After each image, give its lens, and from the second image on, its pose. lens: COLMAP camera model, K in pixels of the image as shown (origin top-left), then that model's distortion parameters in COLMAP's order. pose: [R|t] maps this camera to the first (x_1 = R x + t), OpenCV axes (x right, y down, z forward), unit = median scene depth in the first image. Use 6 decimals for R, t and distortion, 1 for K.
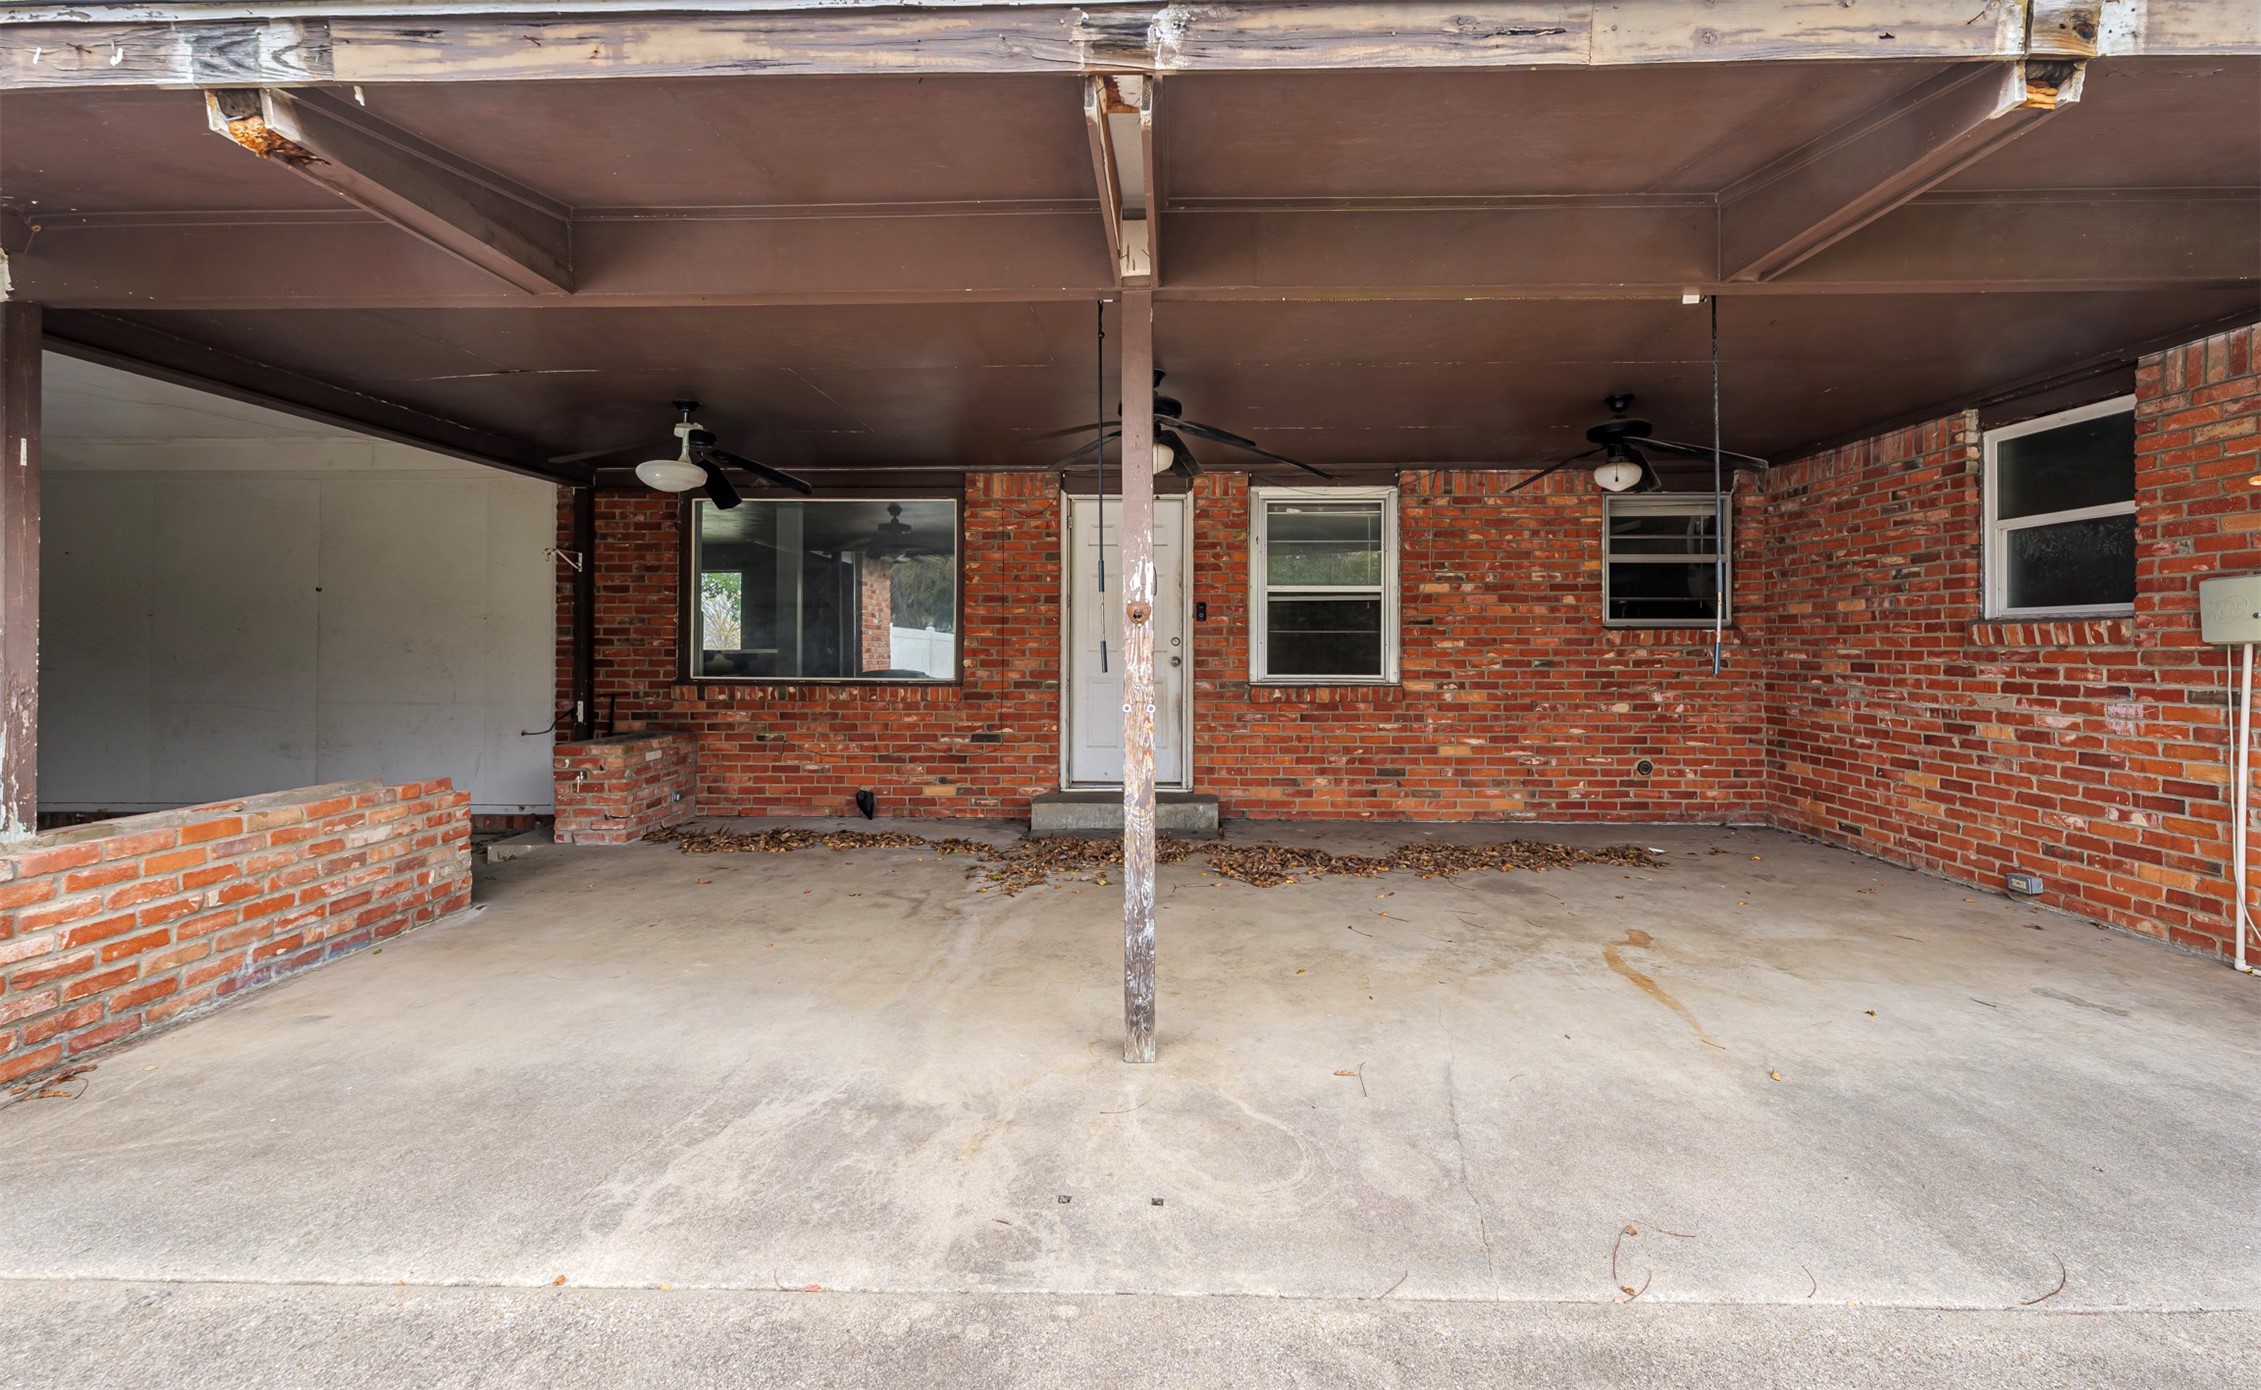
lens RADIAL K [[946.8, 0, 1151.6], [0, 946.8, 633.1], [0, 0, 1]] dist [-0.002464, -0.000305]
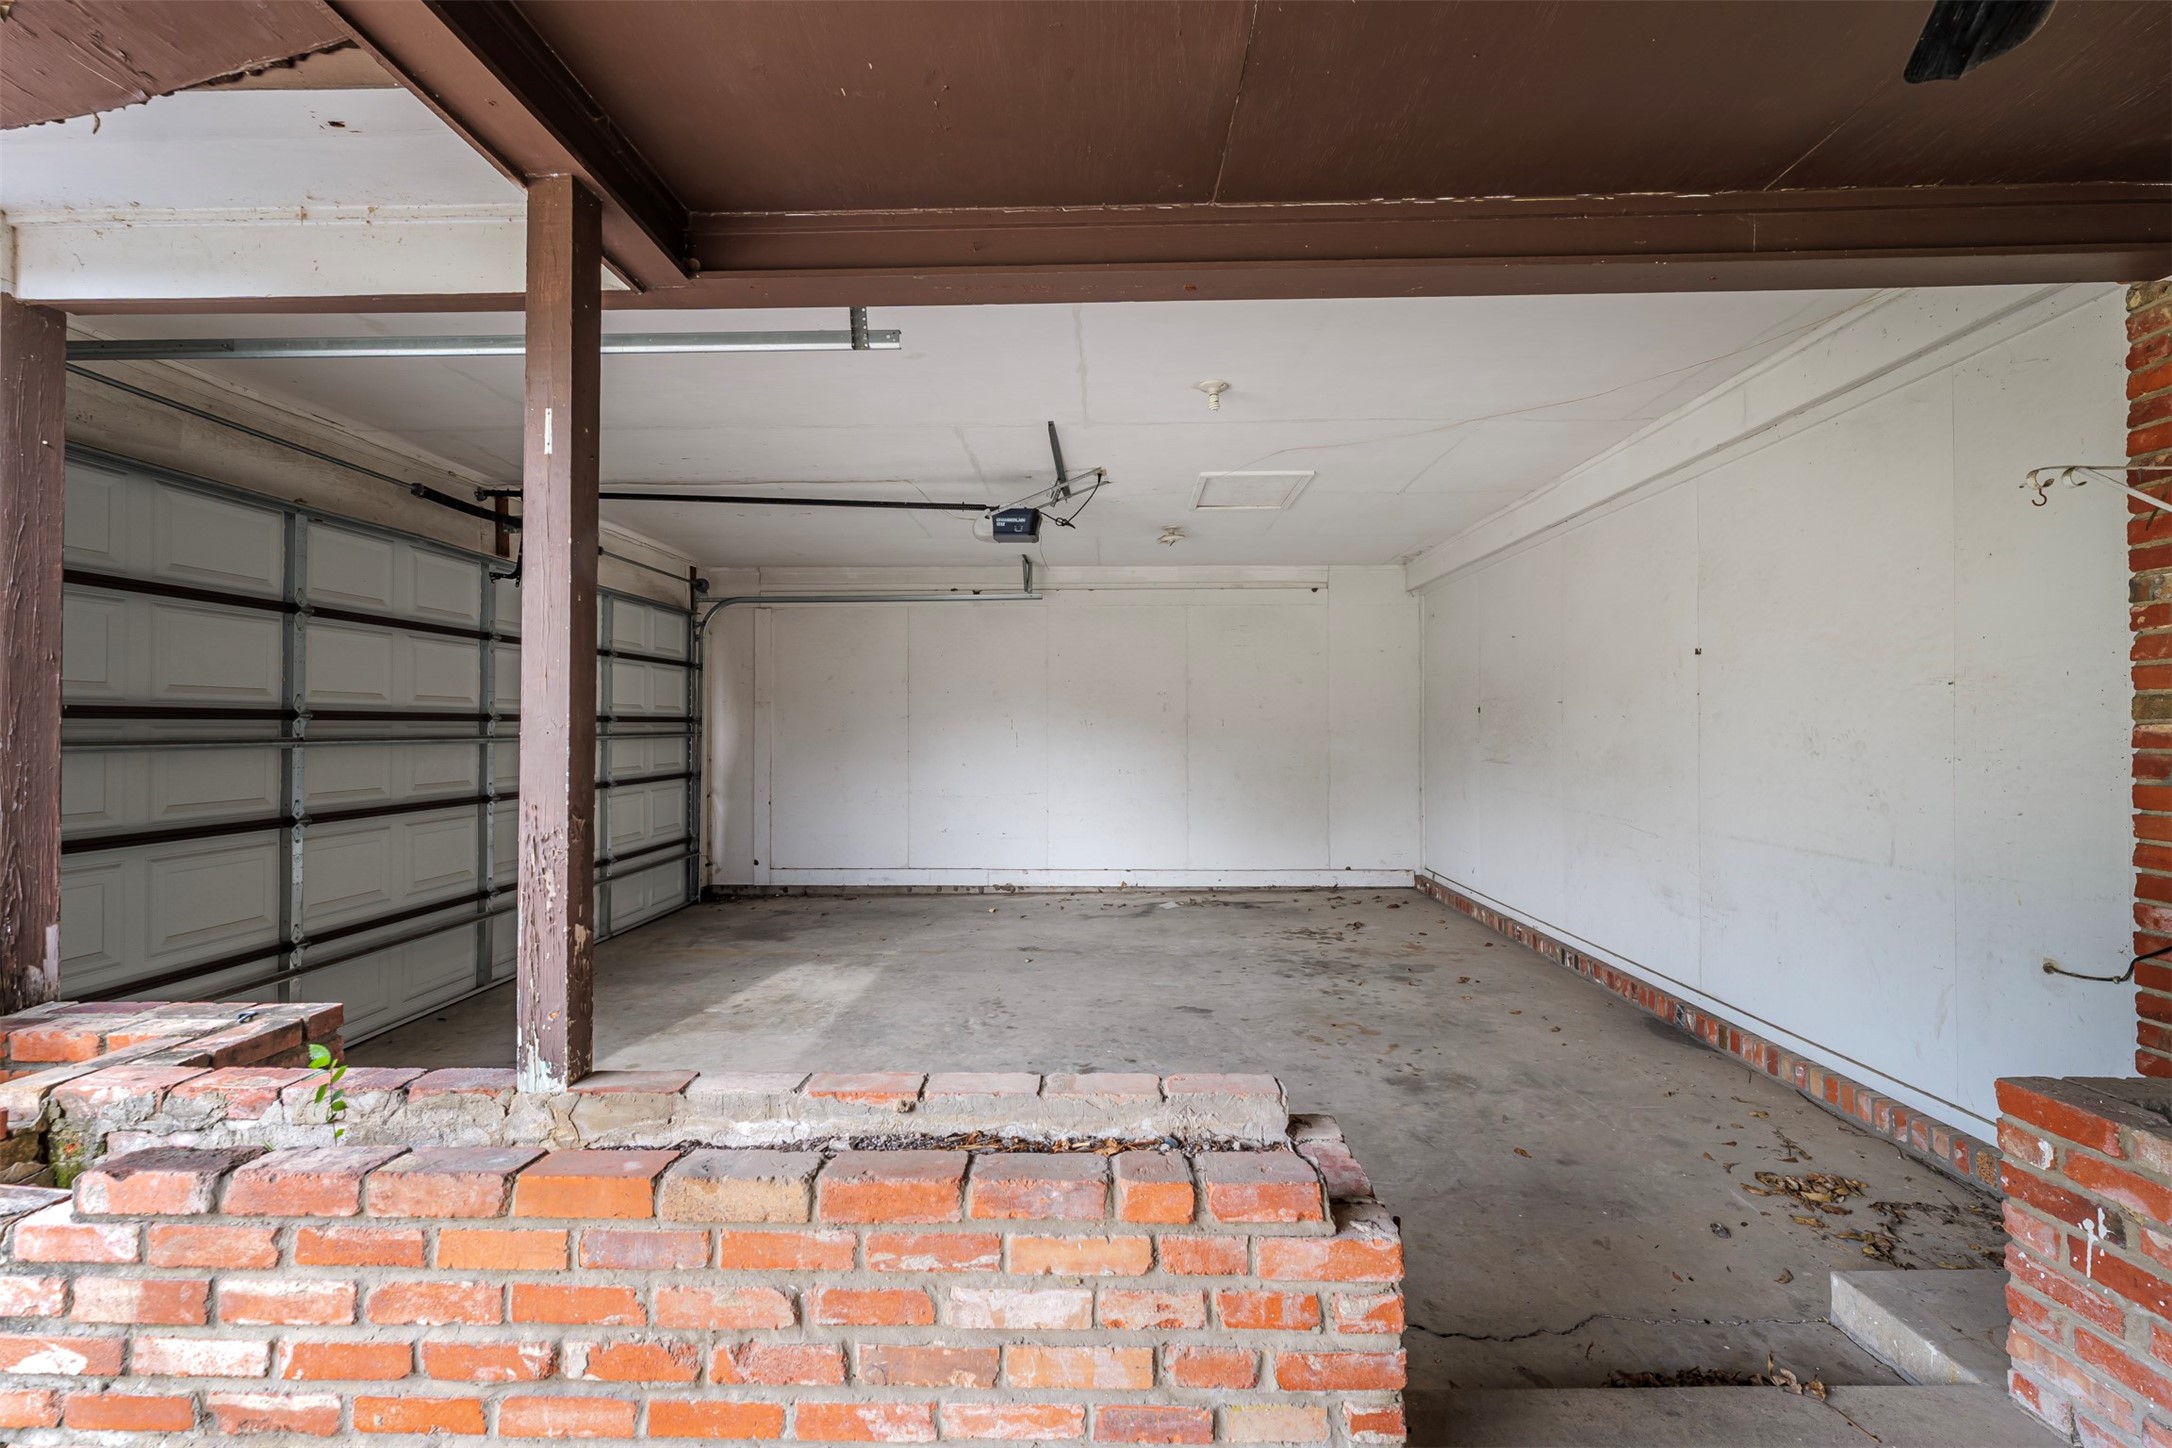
lens RADIAL K [[888.7, 0, 1086.3], [0, 888.7, 727.4], [0, 0, 1]] dist [0.003039, -0.001486]
pose [[-0.006343, -0.007559, -0.999951, -0.337440], [0.016596, 0.999833, -0.007663, 0.001451], [0.999842, -0.016644, -0.006217, 0.704356]]
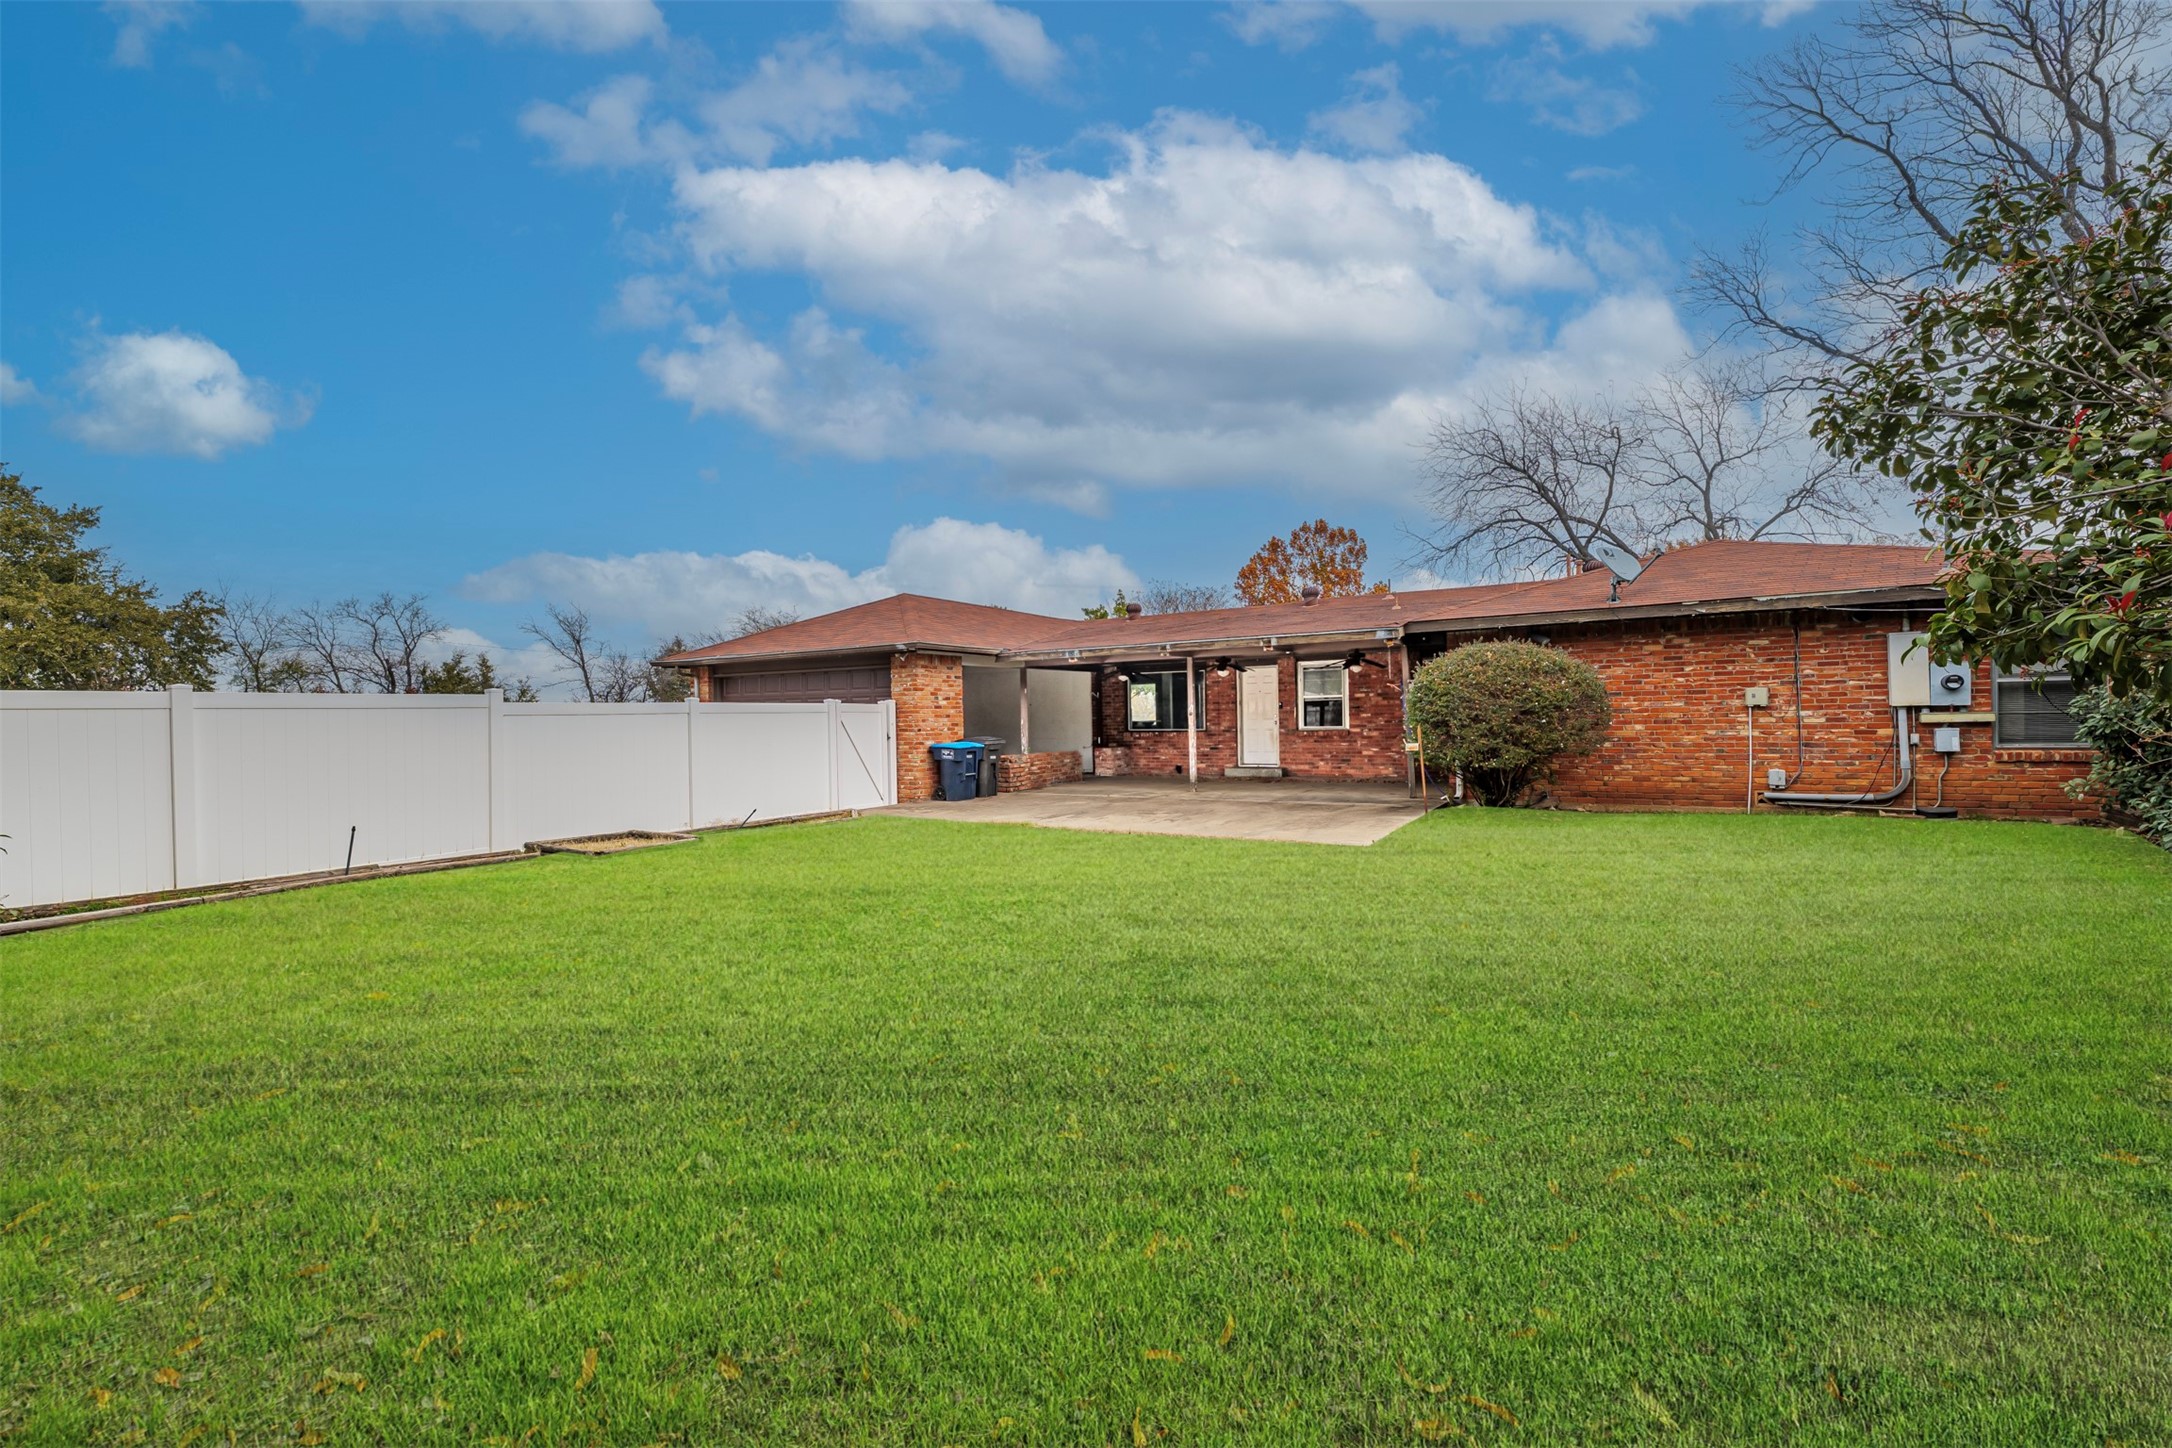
lens RADIAL K [[888.7, 0, 1083.3], [0, 888.7, 720.9], [0, 0, 1]] dist [0.003039, -0.001486]
pose [[0.857447, -0.014572, -0.514367, 1.115765], [0.024361, 0.999628, 0.012290, -0.028260], [0.513996, -0.023069, 0.857482, -1.991988]]
